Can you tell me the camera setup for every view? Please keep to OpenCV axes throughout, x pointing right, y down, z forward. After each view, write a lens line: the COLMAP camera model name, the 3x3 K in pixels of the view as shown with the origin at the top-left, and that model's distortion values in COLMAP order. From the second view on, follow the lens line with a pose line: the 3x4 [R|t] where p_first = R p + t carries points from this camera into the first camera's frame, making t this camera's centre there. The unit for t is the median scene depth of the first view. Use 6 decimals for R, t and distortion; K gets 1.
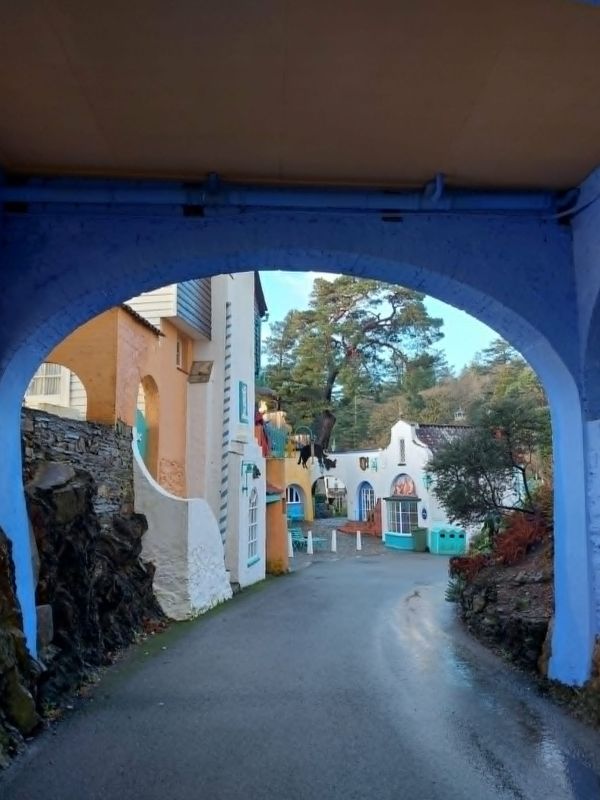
lens RADIAL K [[572.6, 0, 296.0], [0, 572.6, 413.5], [0, 0, 1]] dist [0.069496, -0.083260]
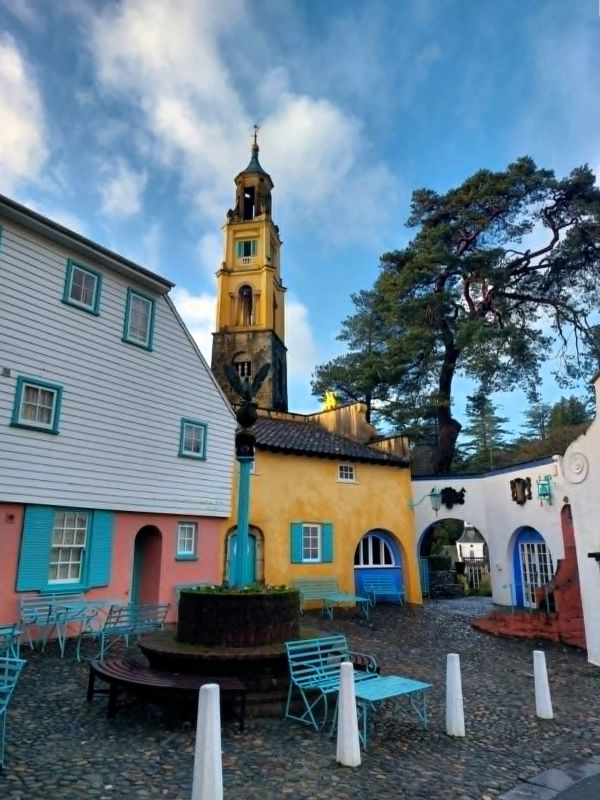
lens RADIAL K [[572.6, 0, 296.0], [0, 572.6, 413.5], [0, 0, 1]] dist [0.069496, -0.083260]
pose [[0.975697, -0.042753, -0.214914, 0.034527], [0.016778, 0.992479, -0.121263, 0.072961], [0.218482, 0.114710, 0.969075, 0.421569]]
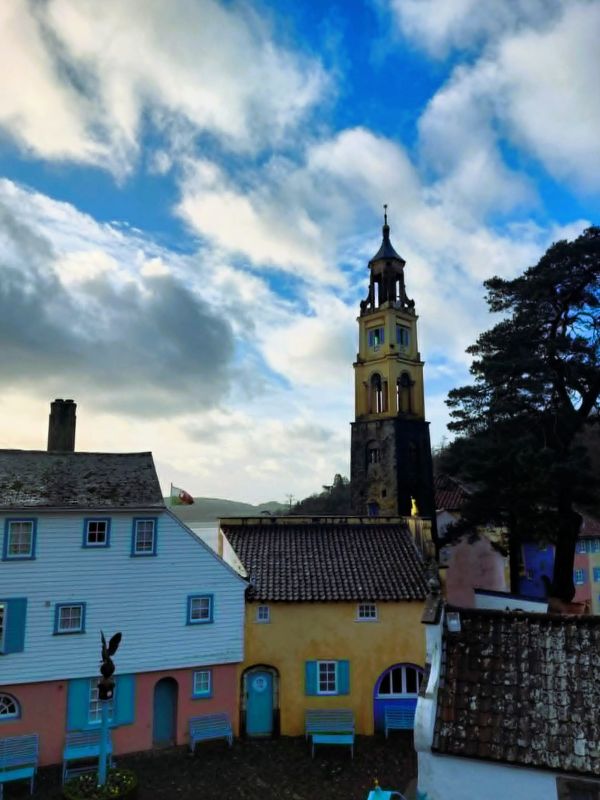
lens RADIAL K [[572.6, 0, 296.0], [0, 572.6, 413.5], [0, 0, 1]] dist [0.069496, -0.083260]
pose [[0.668968, -0.110198, -0.735077, 0.337112], [0.081950, 0.993855, -0.074412, -0.081342], [0.738760, -0.010460, 0.673887, 0.485925]]
